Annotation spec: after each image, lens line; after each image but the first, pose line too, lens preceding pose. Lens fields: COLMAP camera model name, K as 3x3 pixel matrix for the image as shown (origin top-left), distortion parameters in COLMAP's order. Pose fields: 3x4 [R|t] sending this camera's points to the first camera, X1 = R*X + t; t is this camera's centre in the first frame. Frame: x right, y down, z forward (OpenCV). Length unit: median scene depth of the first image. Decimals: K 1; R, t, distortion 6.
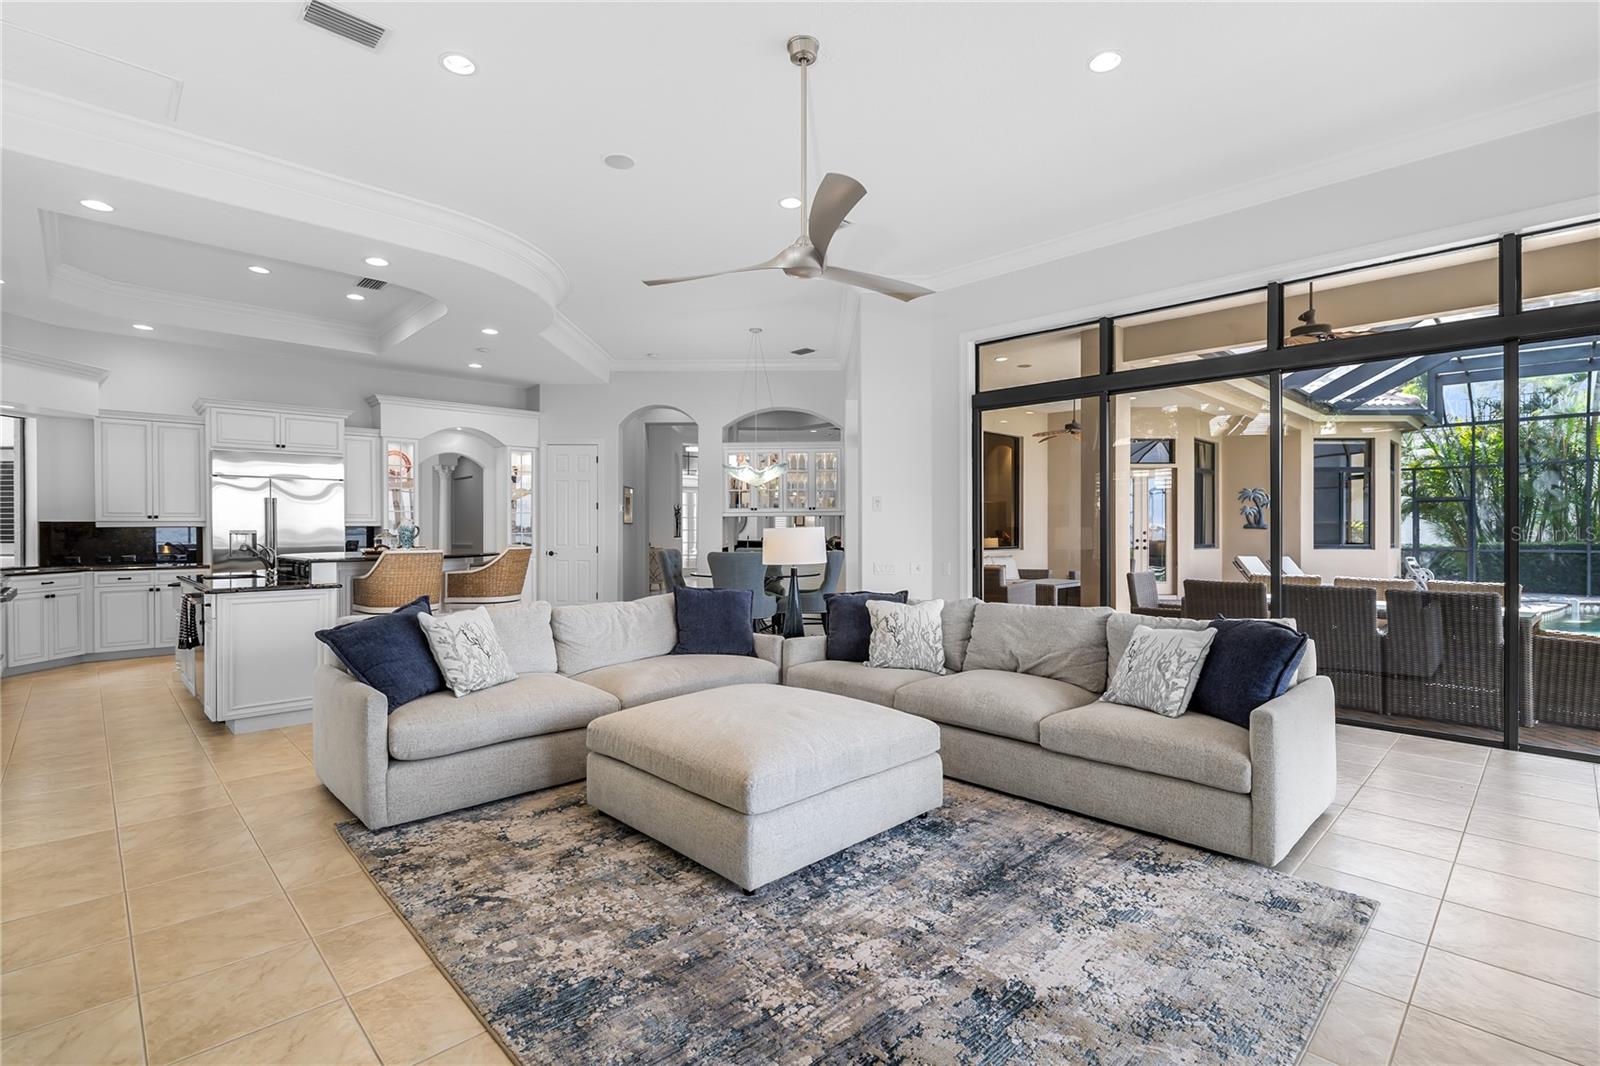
lens RADIAL K [[714.9, 0, 800.0], [0, 714.9, 533.0], [0, 0, 1]] dist [-0.000361, -0.000120]
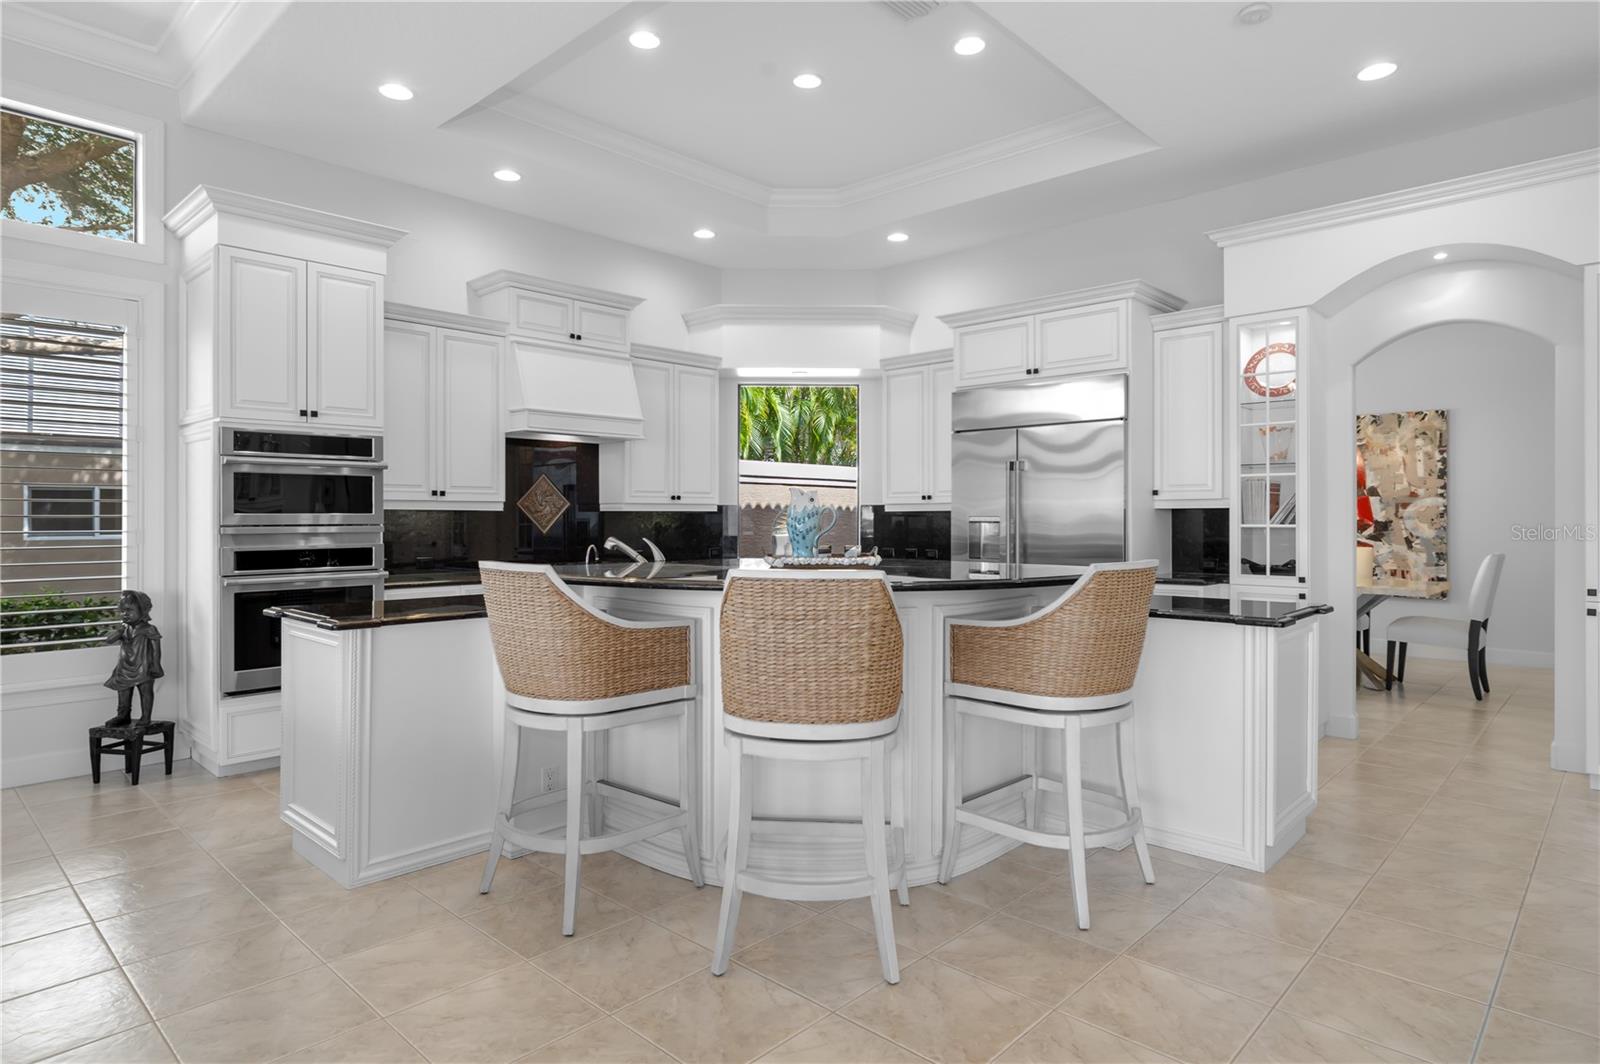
lens RADIAL K [[906.9, 0, 800.0], [0, 906.9, 532.0], [0, 0, 1]] dist [-0.000499, -0.000041]
pose [[0.035600, 0.019994, -0.999166, -0.001852], [-0.012142, 0.999735, 0.019573, -0.003707], [0.999292, 0.011435, 0.035833, 0.728387]]
